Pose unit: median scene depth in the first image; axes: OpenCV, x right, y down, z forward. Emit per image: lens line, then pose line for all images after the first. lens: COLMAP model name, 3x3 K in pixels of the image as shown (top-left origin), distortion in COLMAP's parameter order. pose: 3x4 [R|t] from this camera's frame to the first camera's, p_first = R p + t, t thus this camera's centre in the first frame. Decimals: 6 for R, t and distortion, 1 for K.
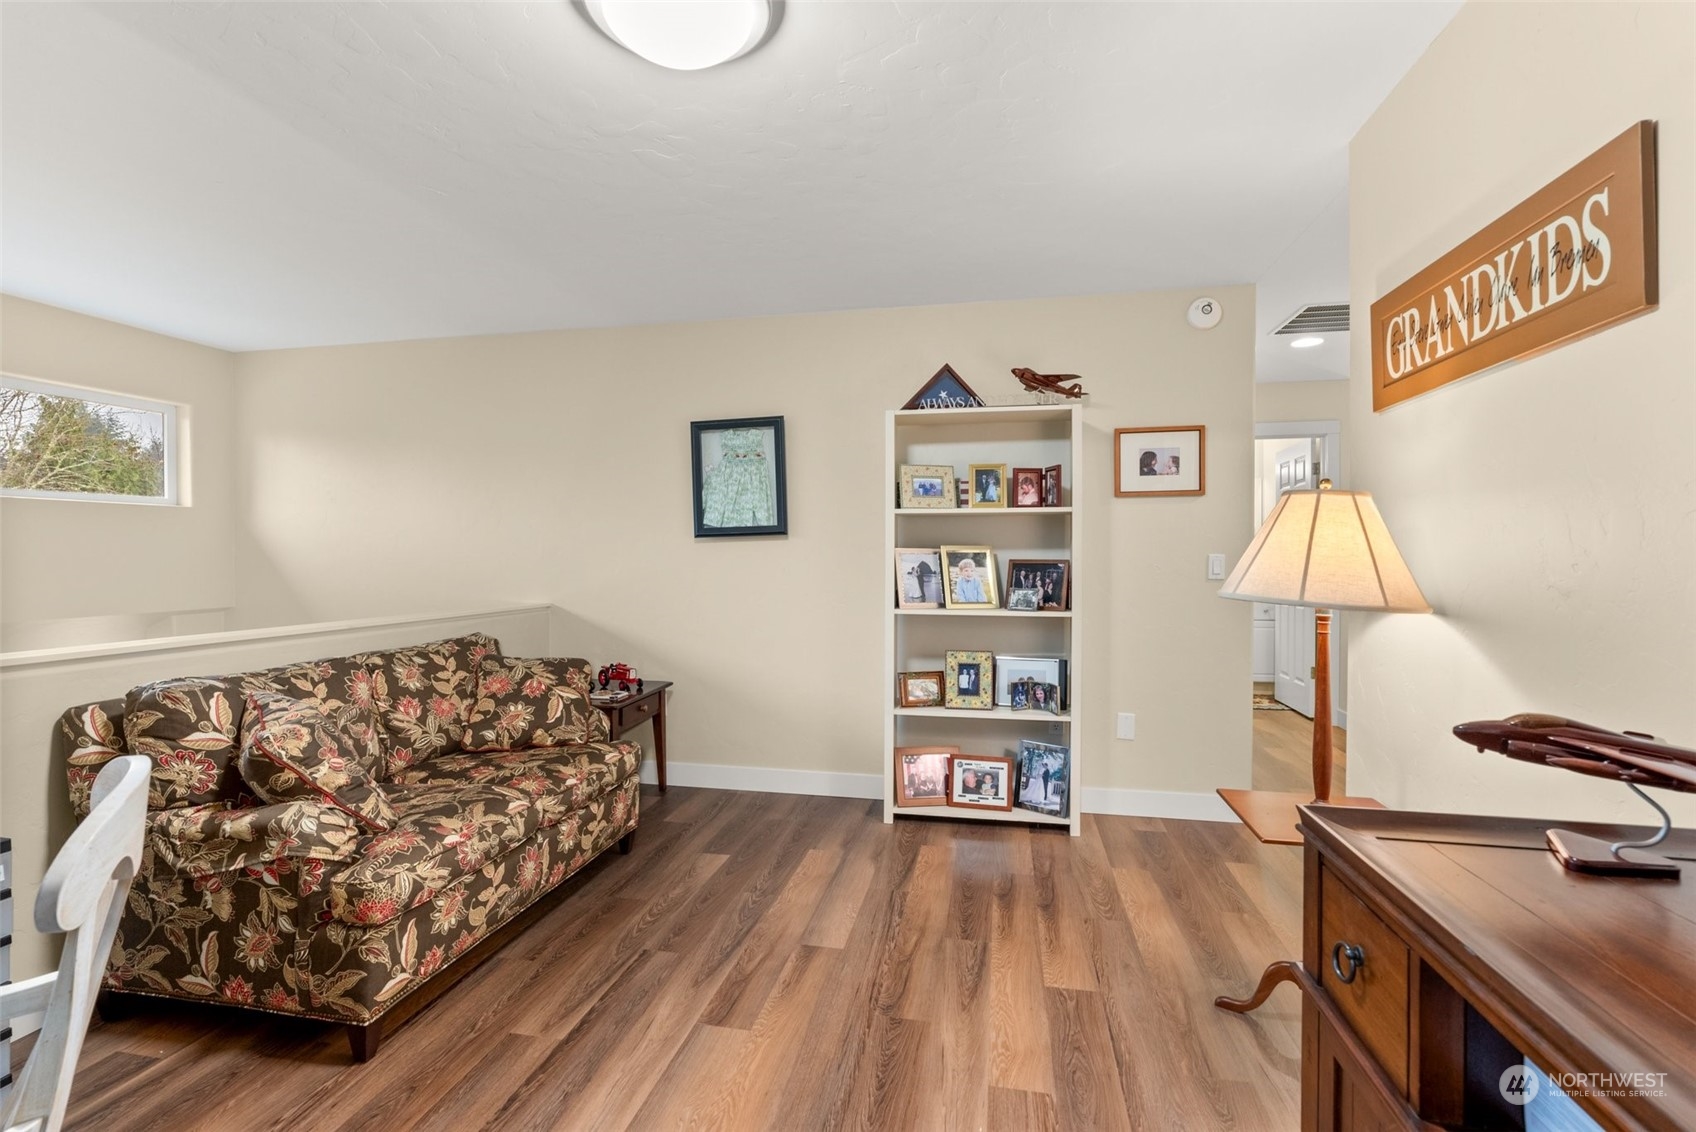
lens RADIAL K [[775.6, 0, 842.2], [0, 775.6, 560.5], [0, 0, 1]] dist [0.000482, 0.000168]
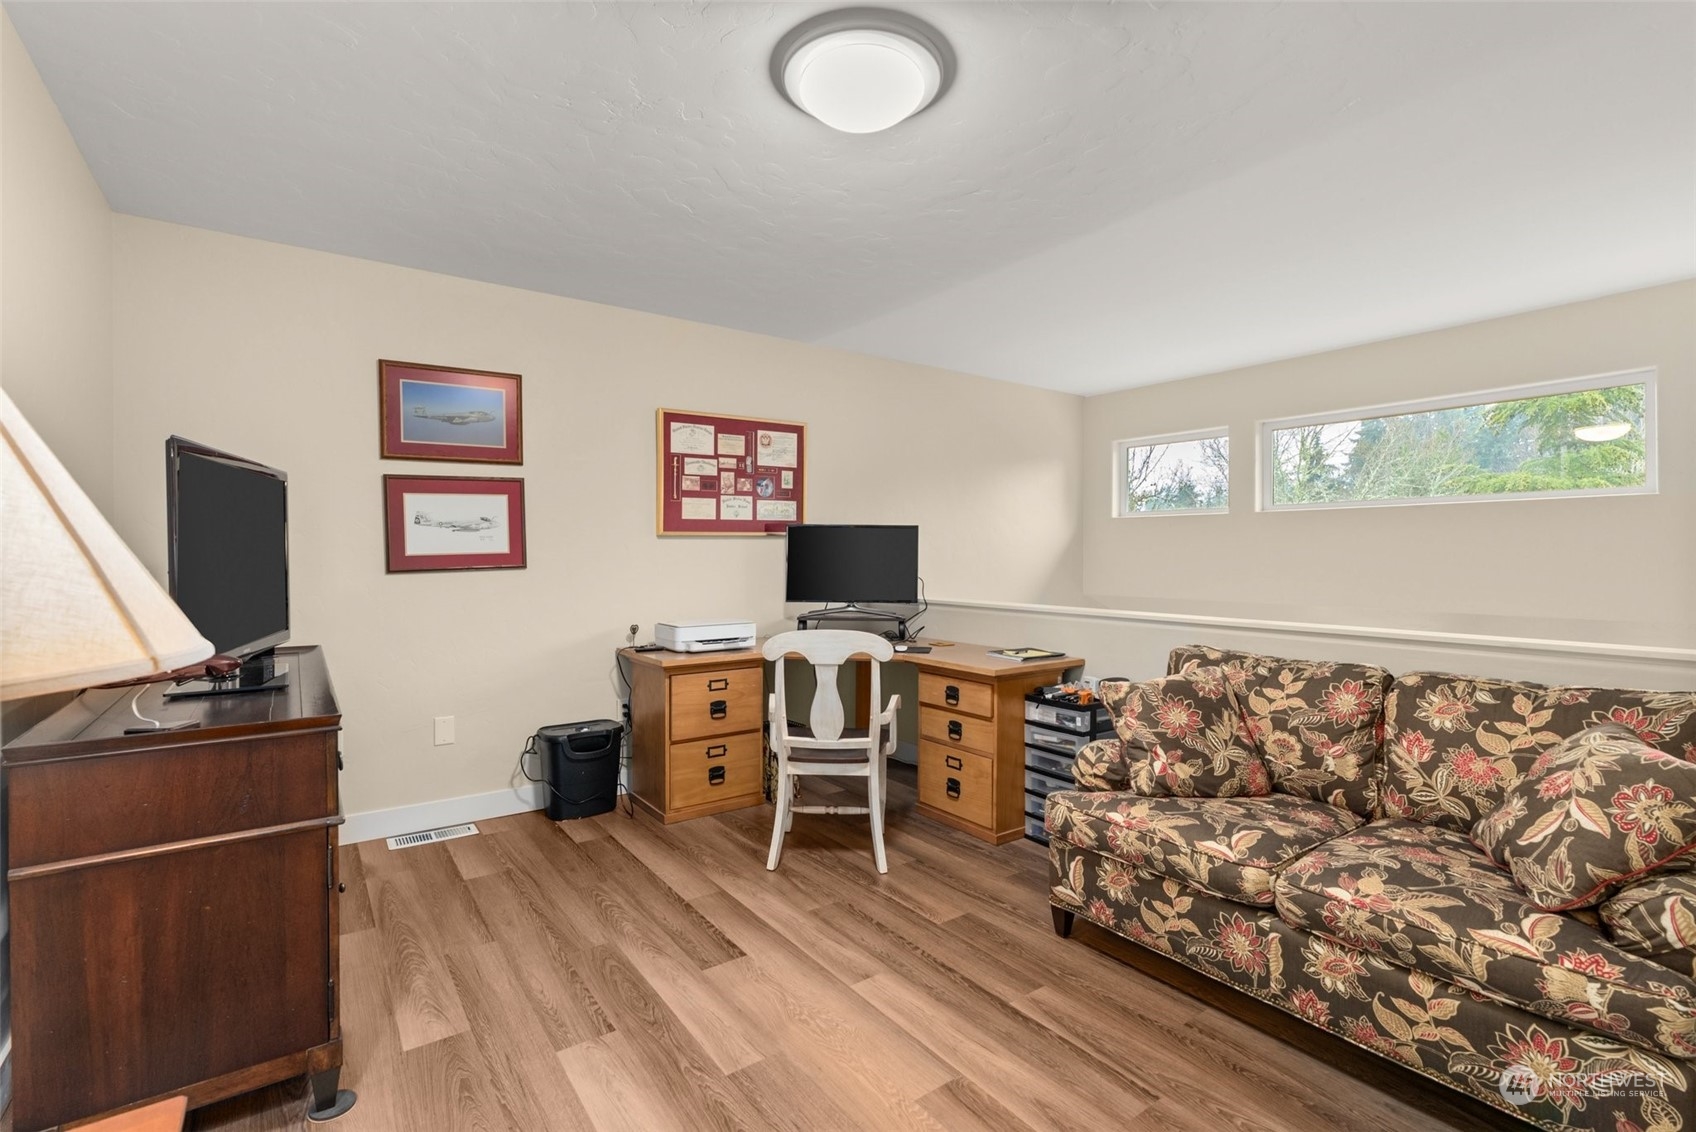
lens RADIAL K [[775.6, 0, 840.6], [0, 775.6, 563.8], [0, 0, 1]] dist [0.000482, 0.000168]
pose [[-0.681744, 0.007128, -0.731556, 0.480782], [-0.005433, 0.999876, 0.014806, -0.003770], [0.731570, 0.014068, -0.681621, 1.293181]]
